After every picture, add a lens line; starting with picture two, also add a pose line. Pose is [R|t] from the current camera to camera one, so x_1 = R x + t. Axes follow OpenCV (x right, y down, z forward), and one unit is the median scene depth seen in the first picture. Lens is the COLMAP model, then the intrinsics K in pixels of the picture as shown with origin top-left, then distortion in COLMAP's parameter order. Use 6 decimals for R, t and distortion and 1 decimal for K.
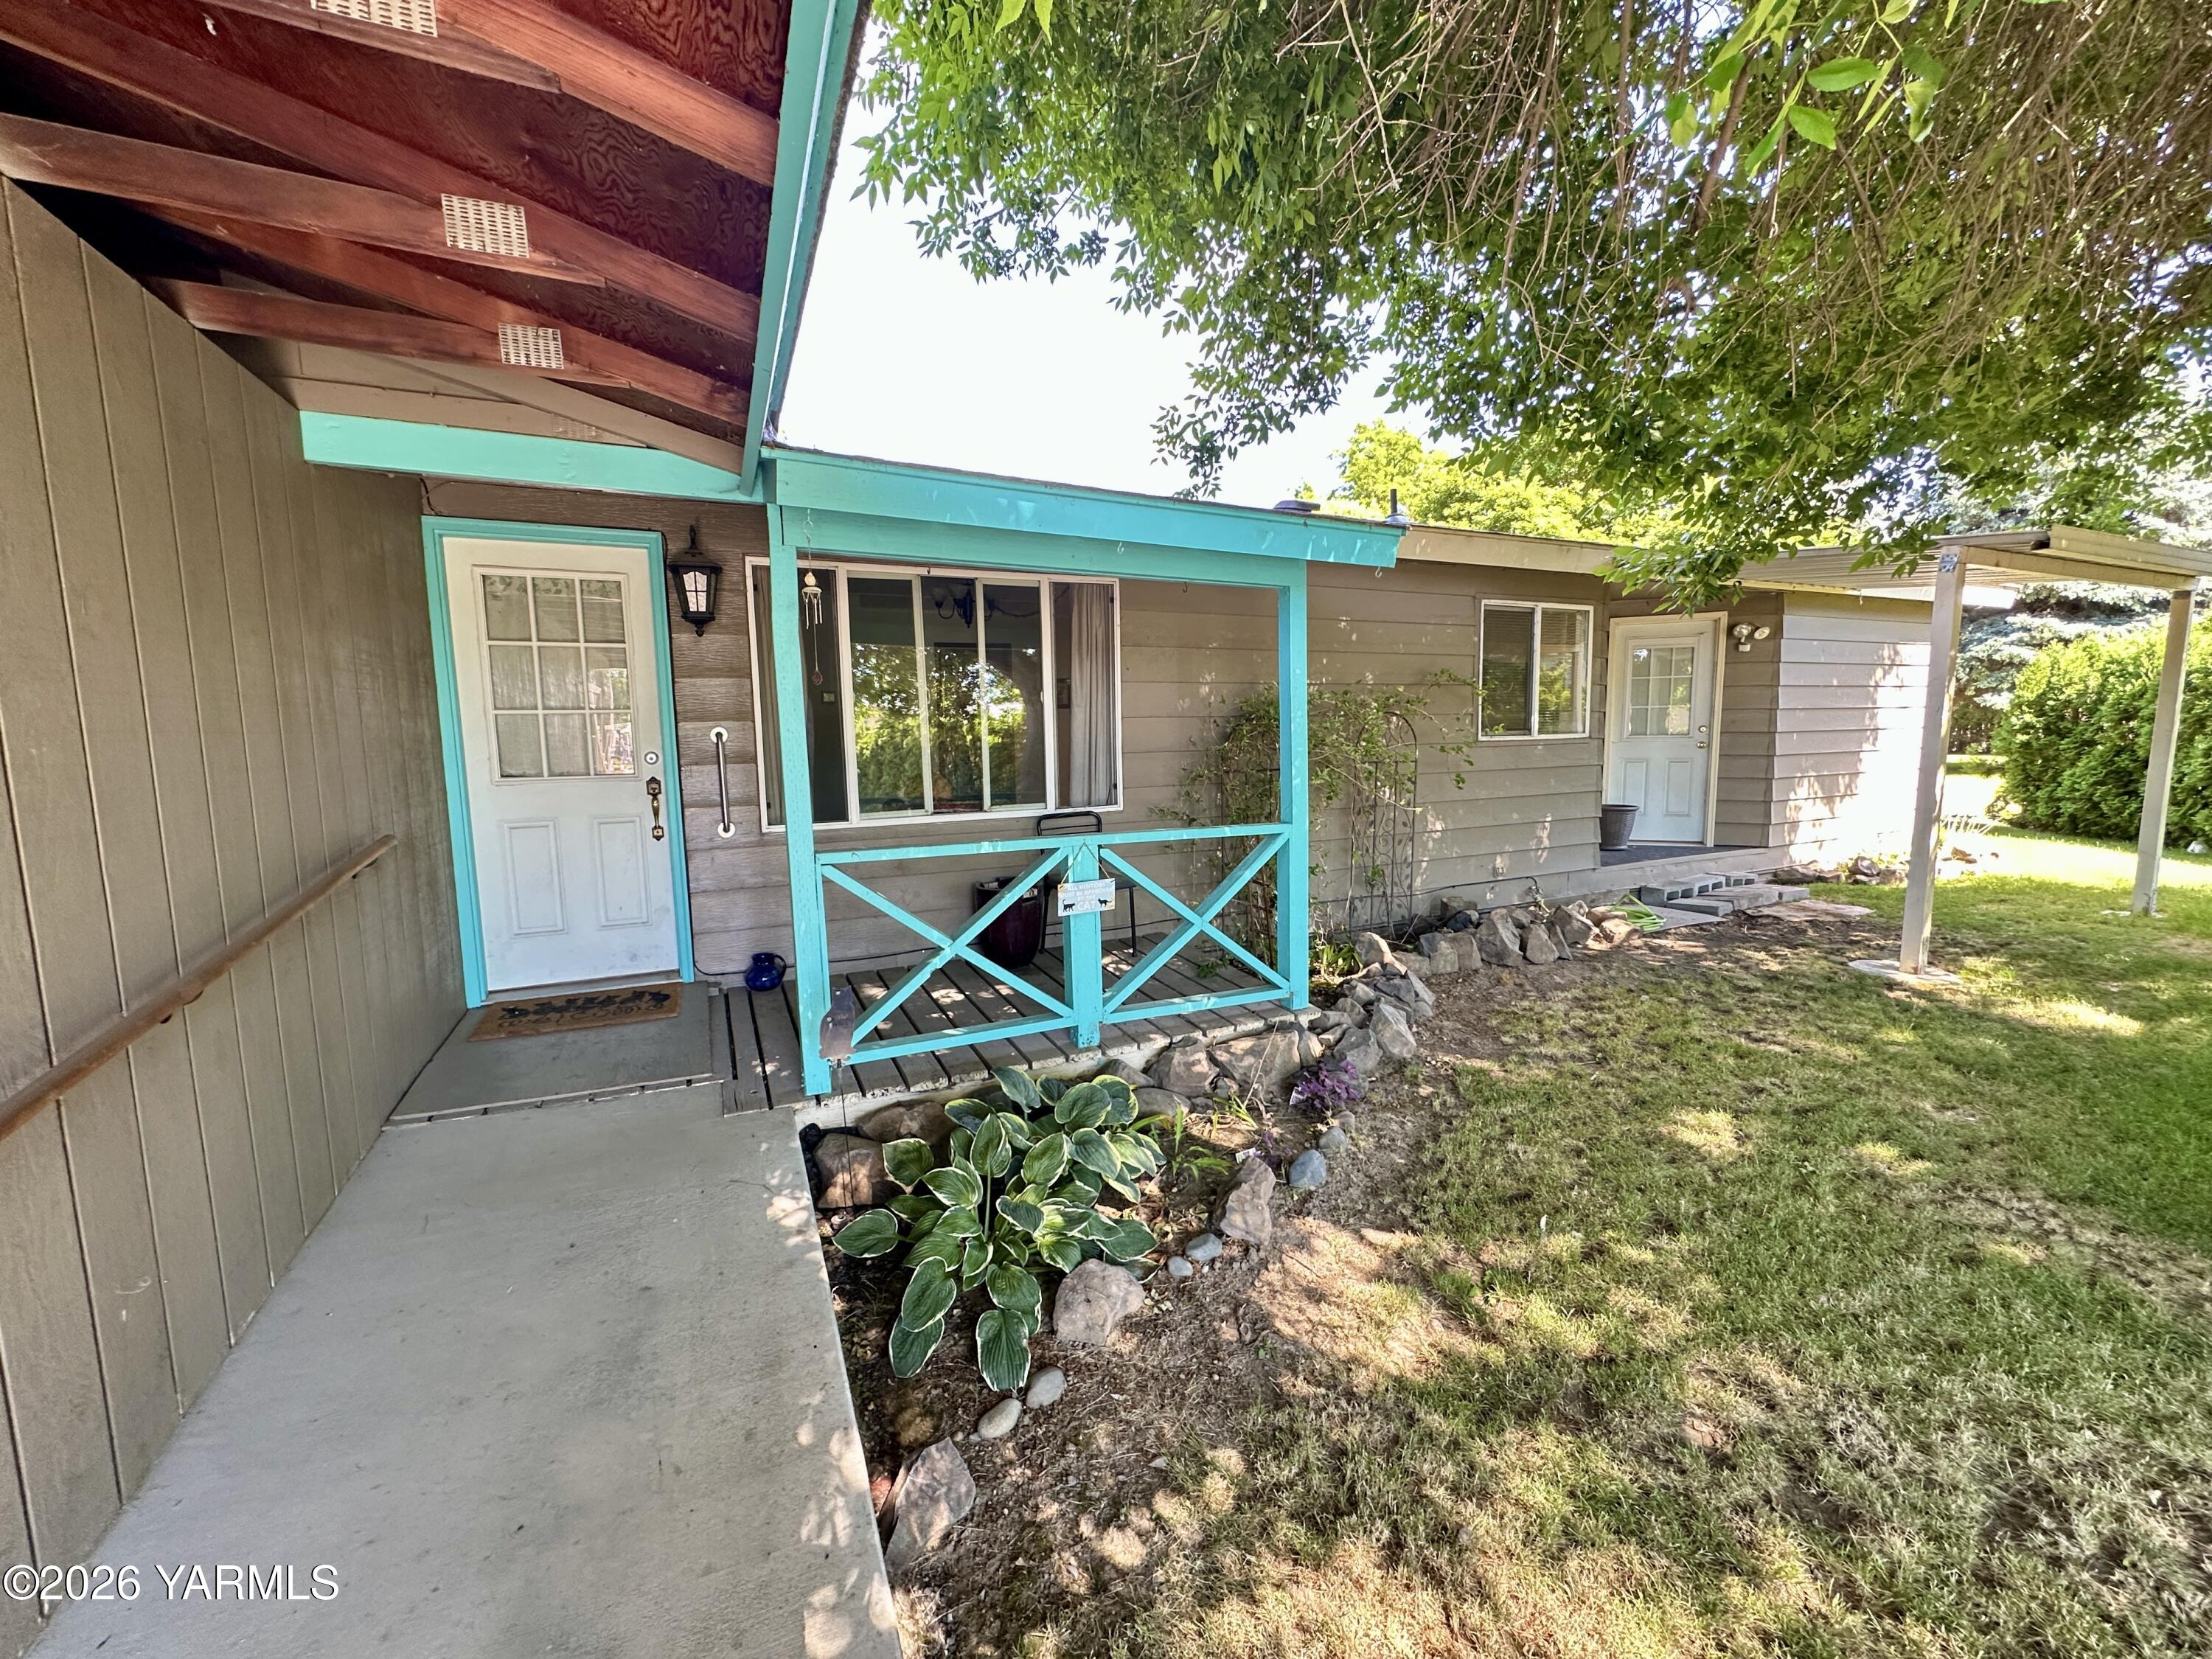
lens RADIAL K [[871.9, 0, 1101.1], [0, 871.9, 825.1], [0, 0, 1]] dist [0.001230, 0.000169]
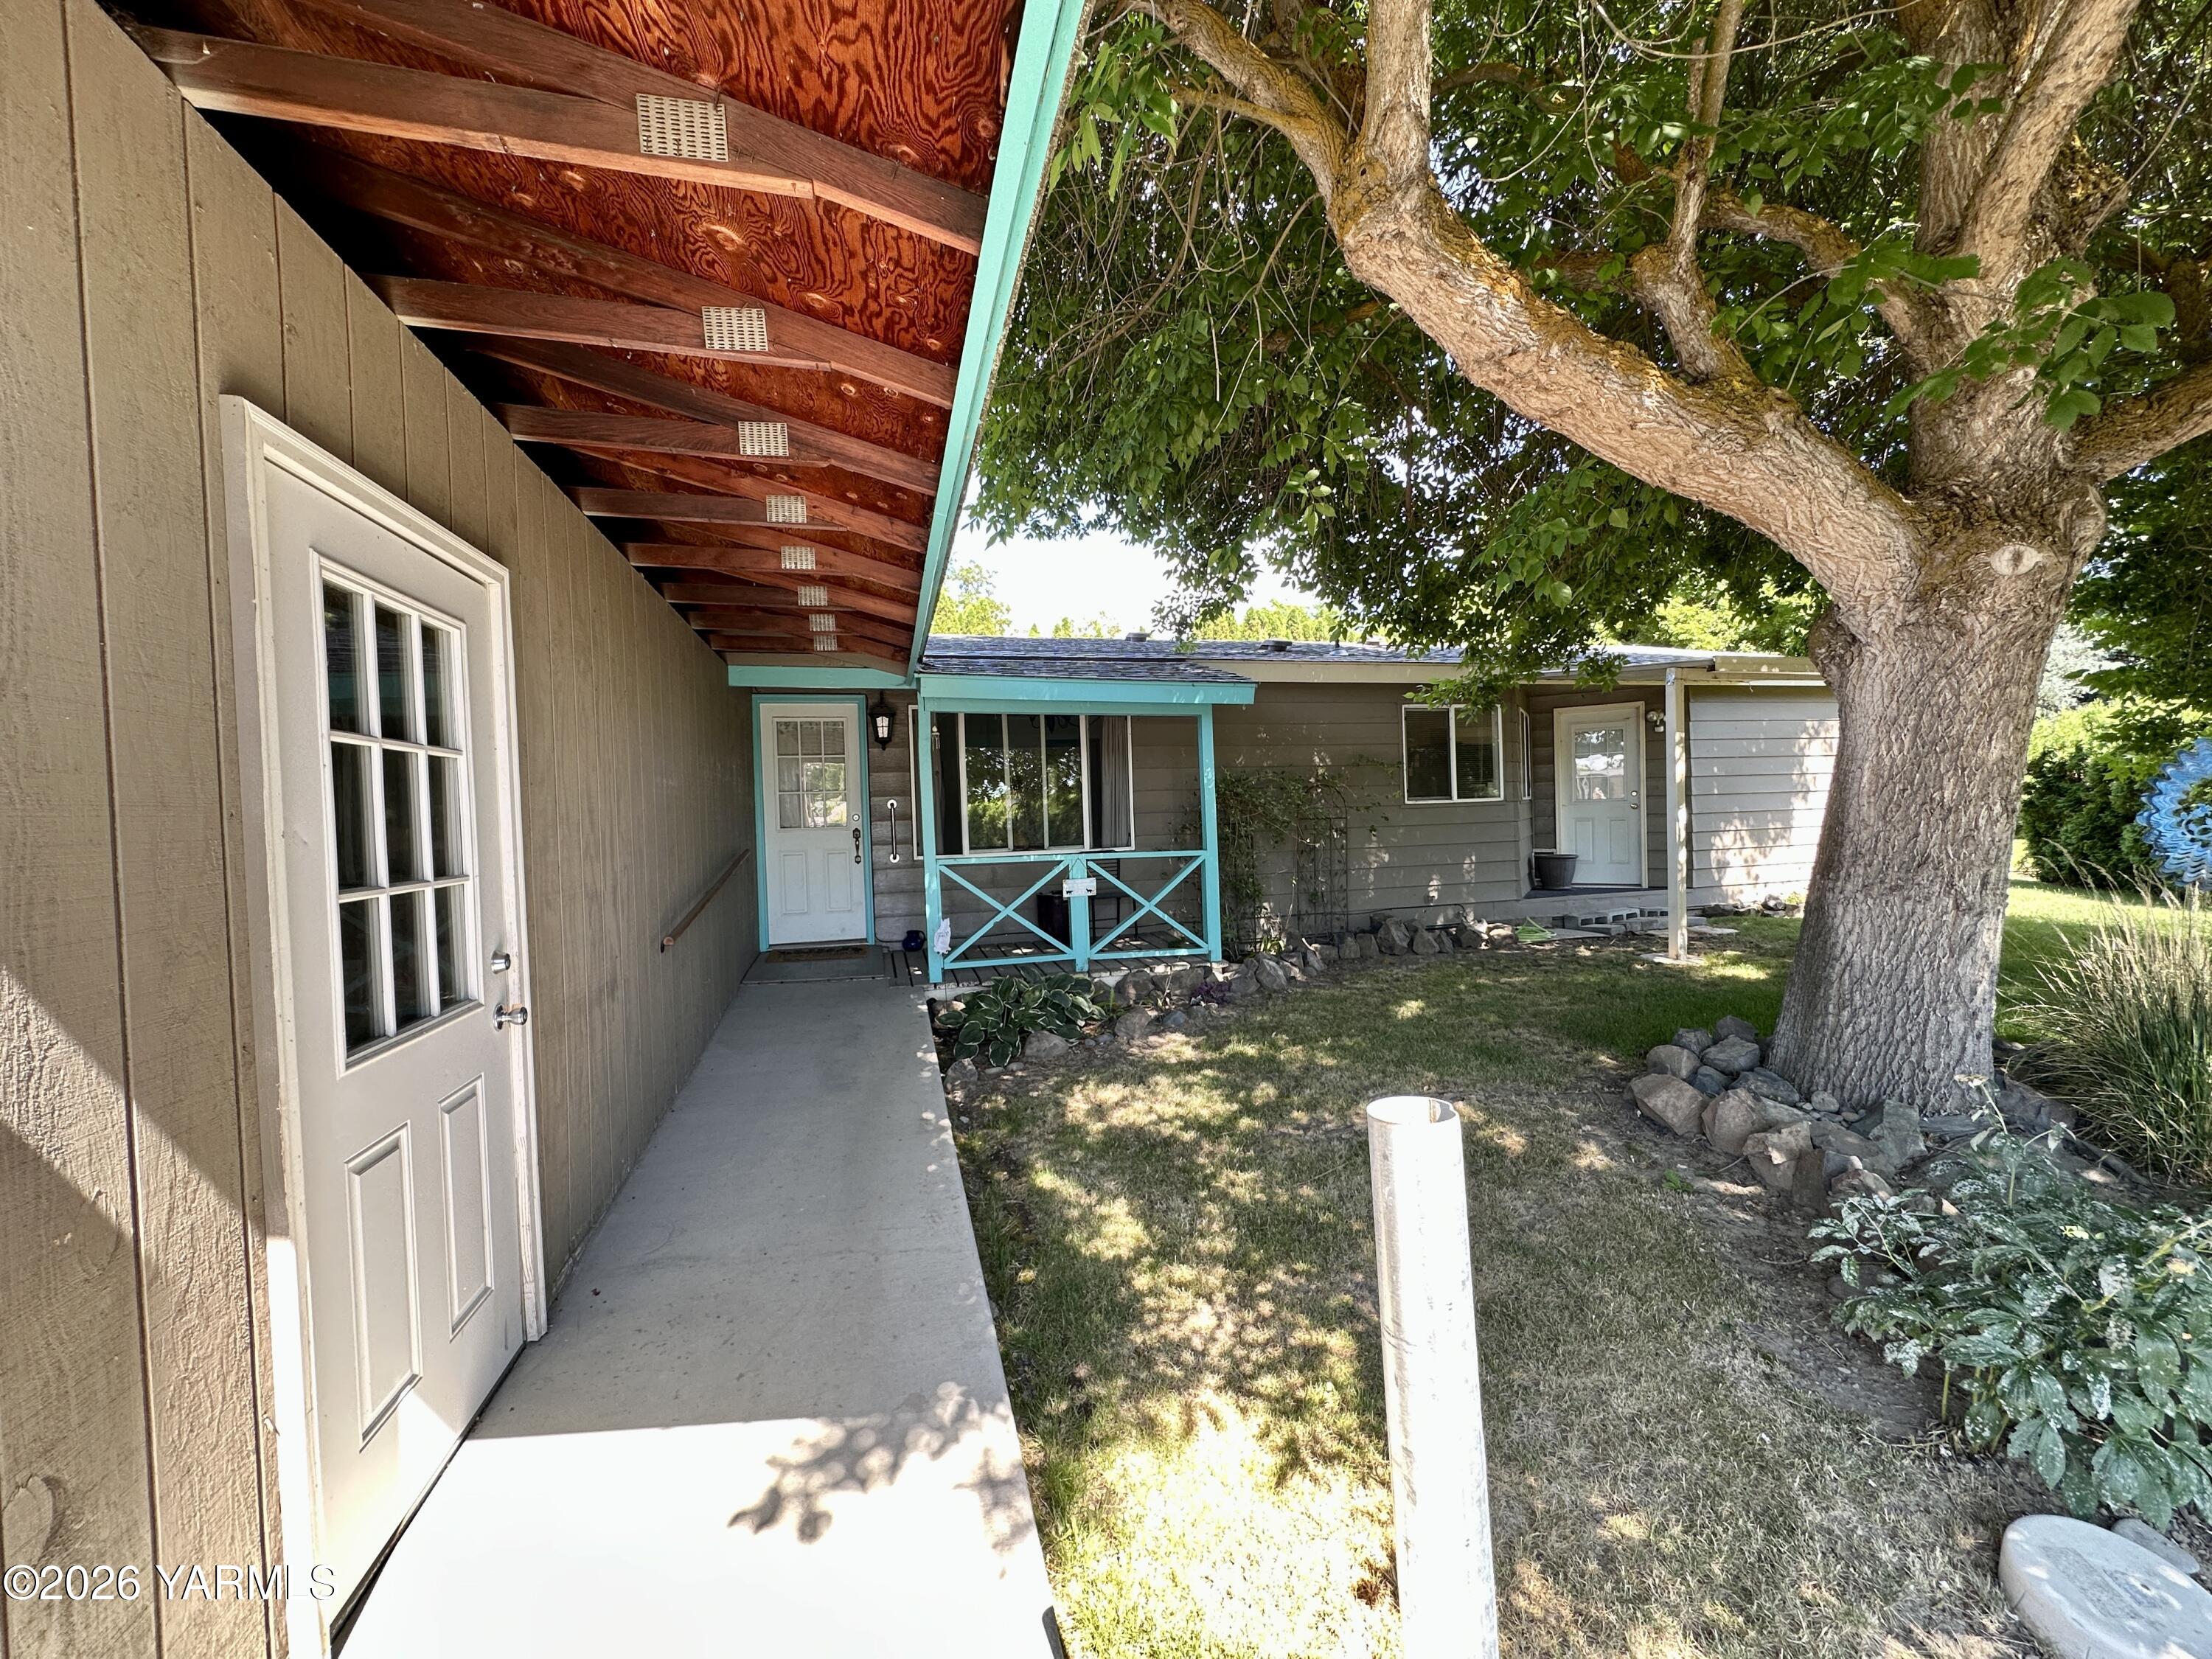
lens RADIAL K [[906.5, 0, 1103.0], [0, 906.5, 829.8], [0, 0, 1]] dist [0.000211, -0.000049]
pose [[0.984375, -0.011040, -0.175736, 0.315823], [-0.004754, 0.996003, -0.089198, 0.114007], [0.176018, 0.088639, 0.980388, -0.745372]]
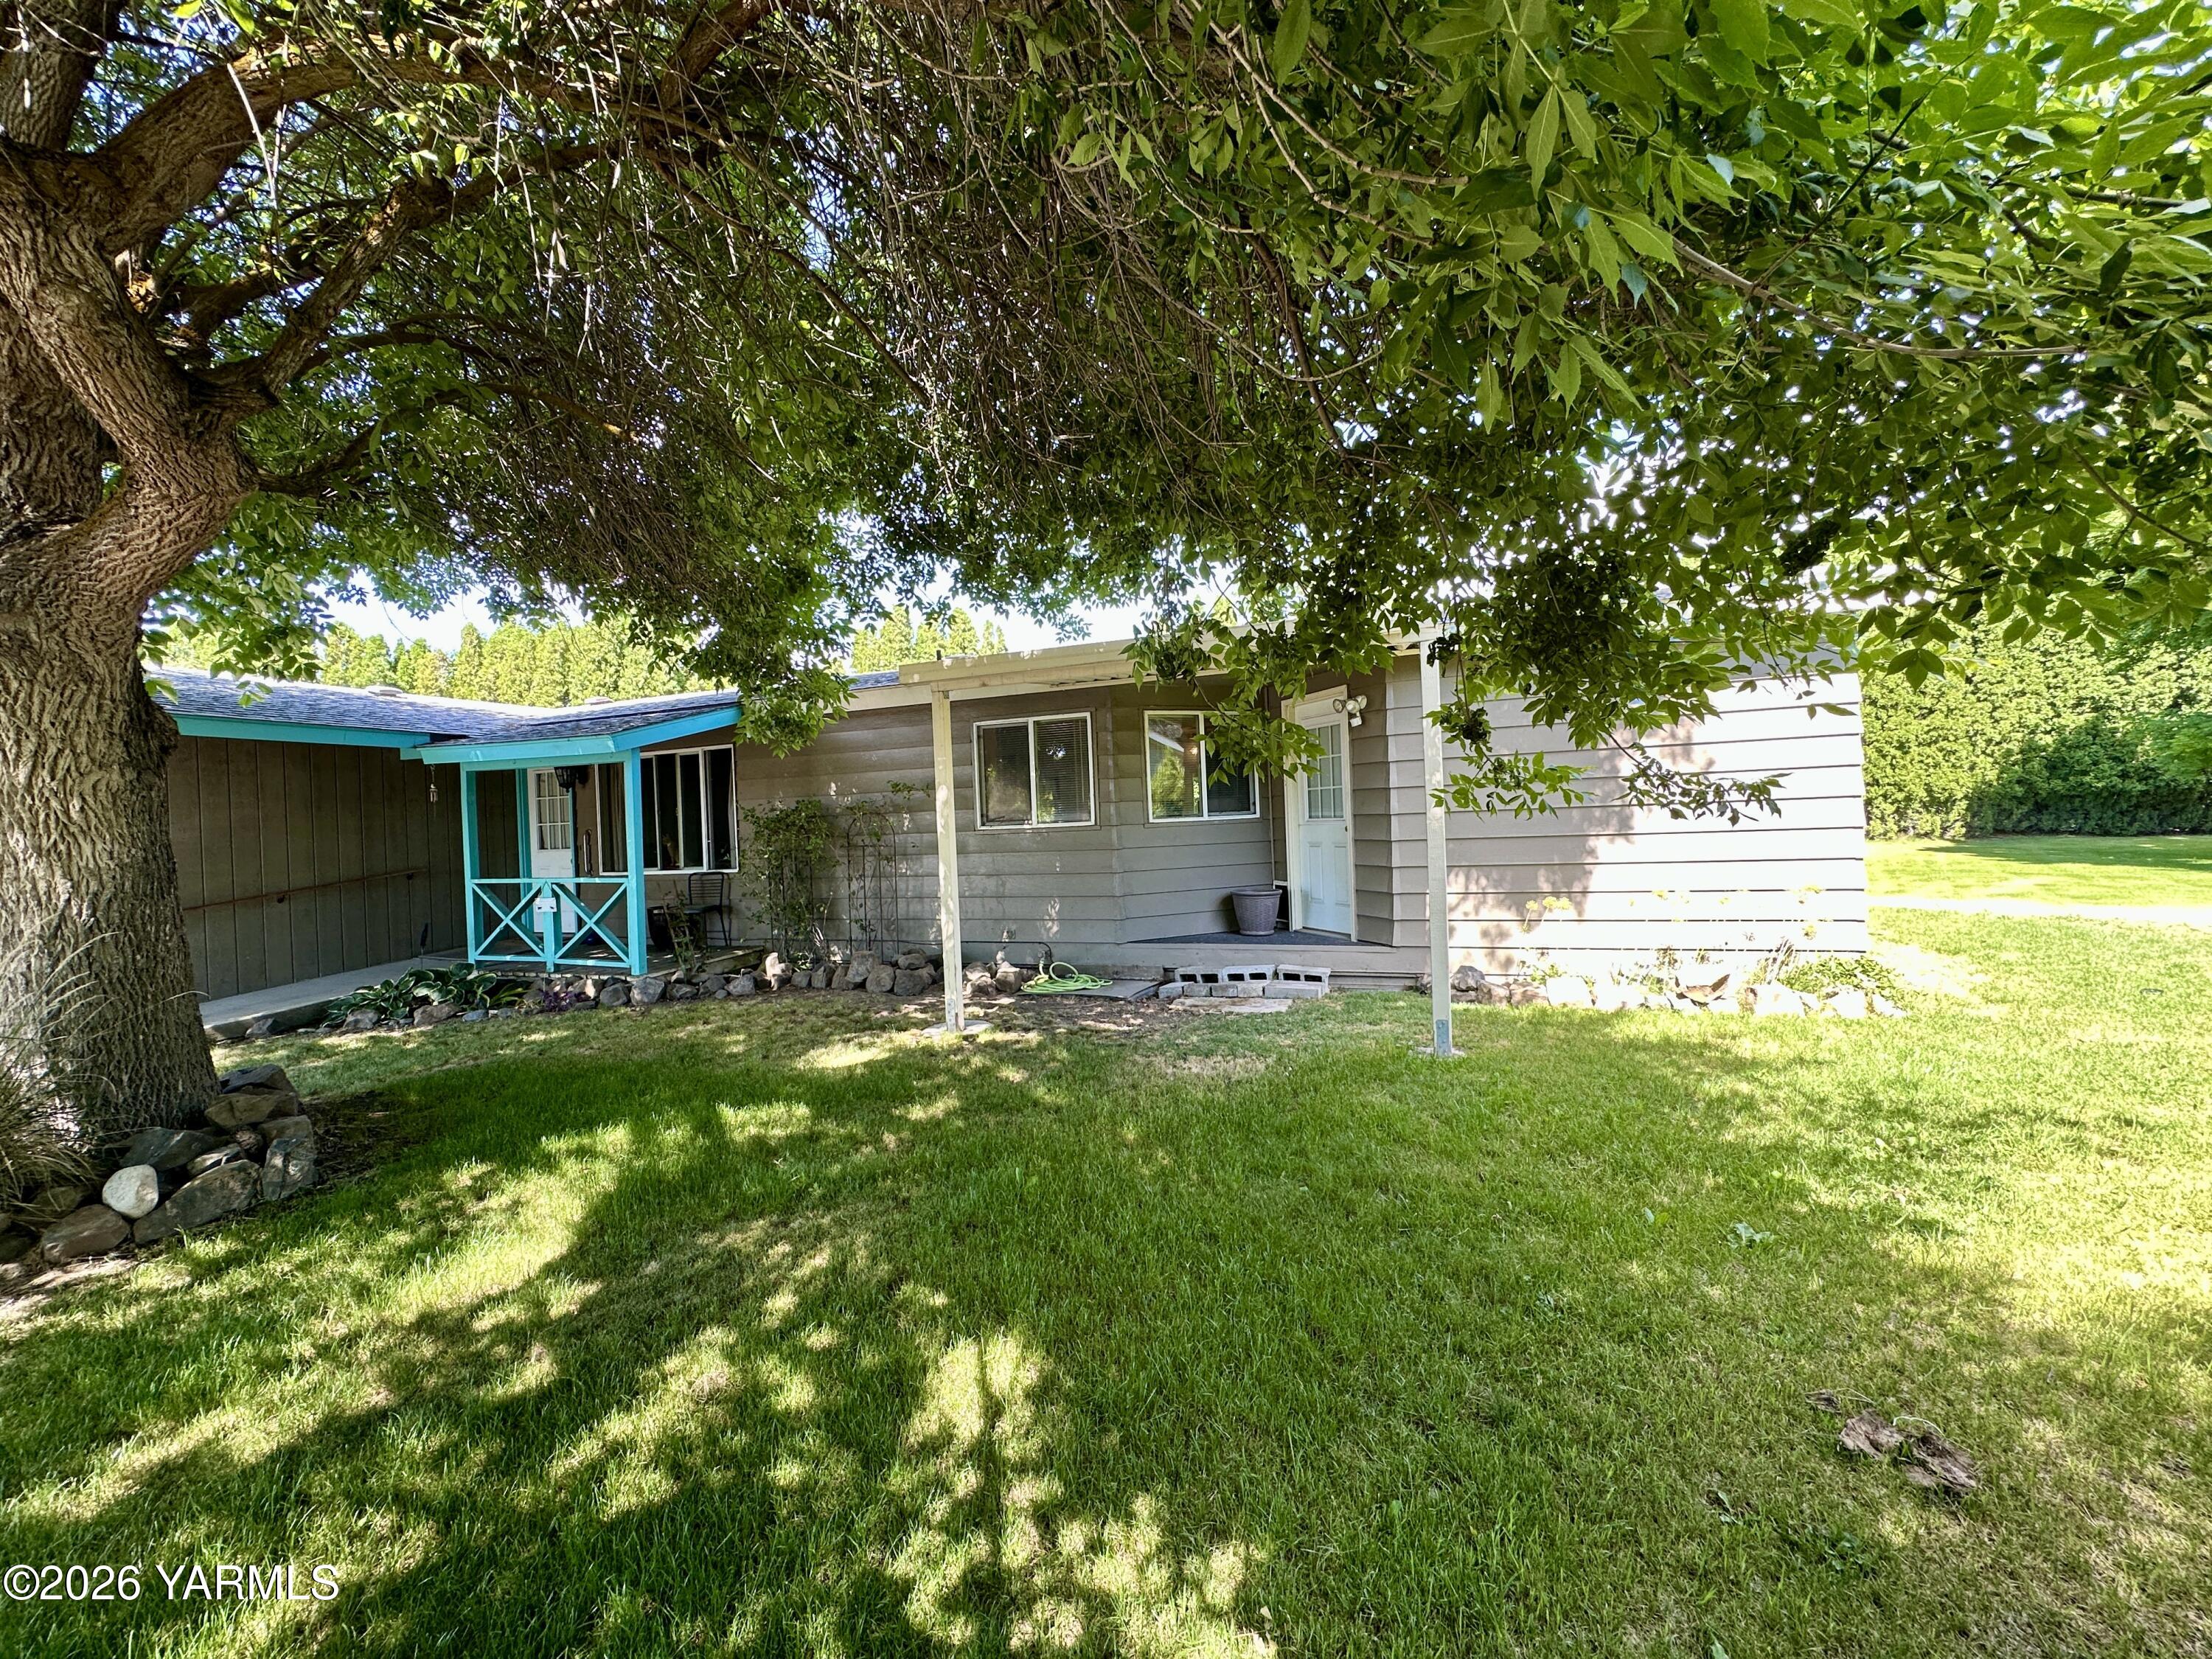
lens RADIAL K [[906.5, 0, 1103.0], [0, 906.5, 829.8], [0, 0, 1]] dist [0.000211, -0.000049]
pose [[0.696084, -0.007929, -0.717916, 2.321412], [-0.056656, 0.996214, -0.065936, -0.032891], [0.715721, 0.086572, 0.693000, 0.327725]]
